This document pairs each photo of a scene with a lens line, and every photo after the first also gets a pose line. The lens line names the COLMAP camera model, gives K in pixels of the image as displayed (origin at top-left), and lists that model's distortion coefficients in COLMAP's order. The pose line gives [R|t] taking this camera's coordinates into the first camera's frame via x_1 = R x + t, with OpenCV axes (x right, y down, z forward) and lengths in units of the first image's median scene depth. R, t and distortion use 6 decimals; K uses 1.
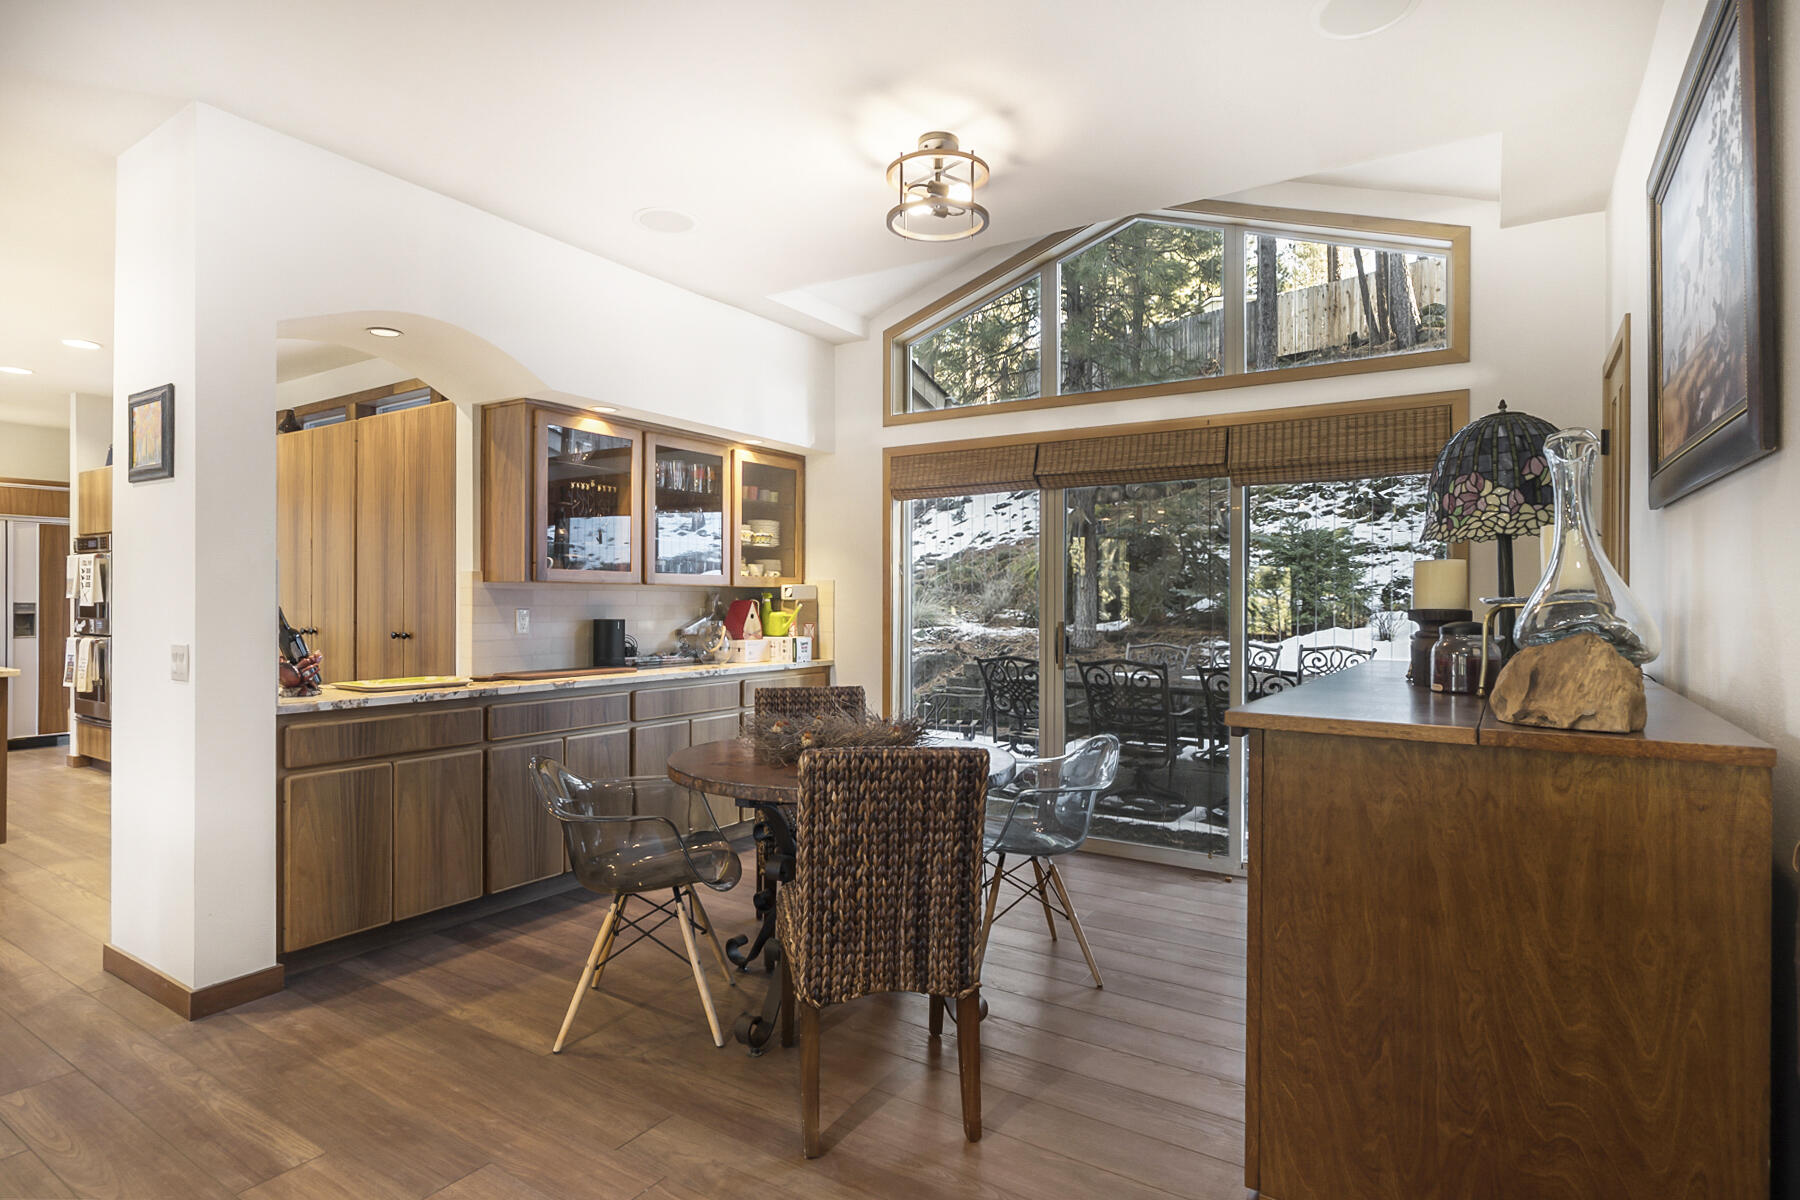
lens RADIAL K [[914.1, 0, 908.5], [0, 914.1, 605.6], [0, 0, 1]] dist [-0.020974, 0.009896]
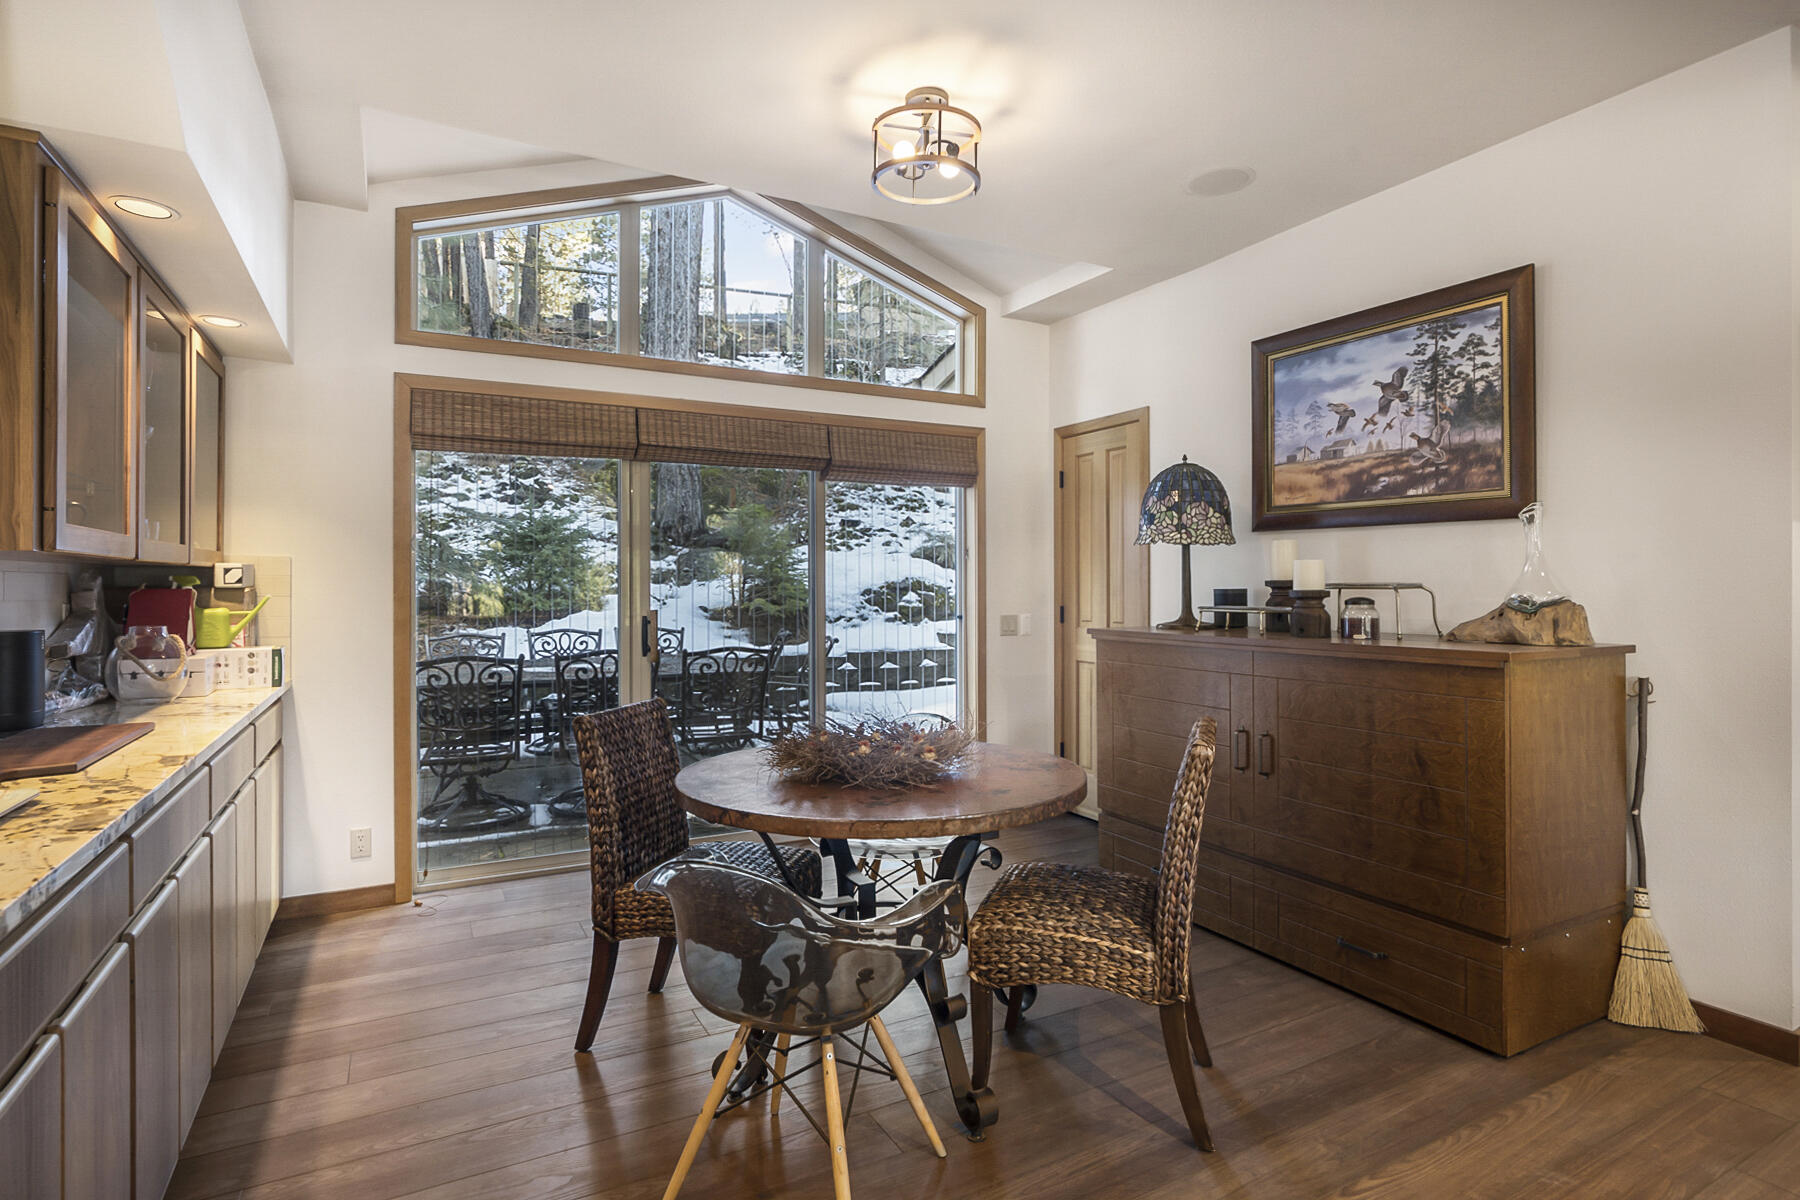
lens RADIAL K [[914.1, 0, 898.8], [0, 914.1, 582.5], [0, 0, 1]] dist [-0.020974, 0.009896]
pose [[0.493865, -0.002784, 0.869534, -0.438497], [0.009292, 0.999955, -0.002075, -0.004556], [-0.869489, 0.009104, 0.493868, 0.308679]]
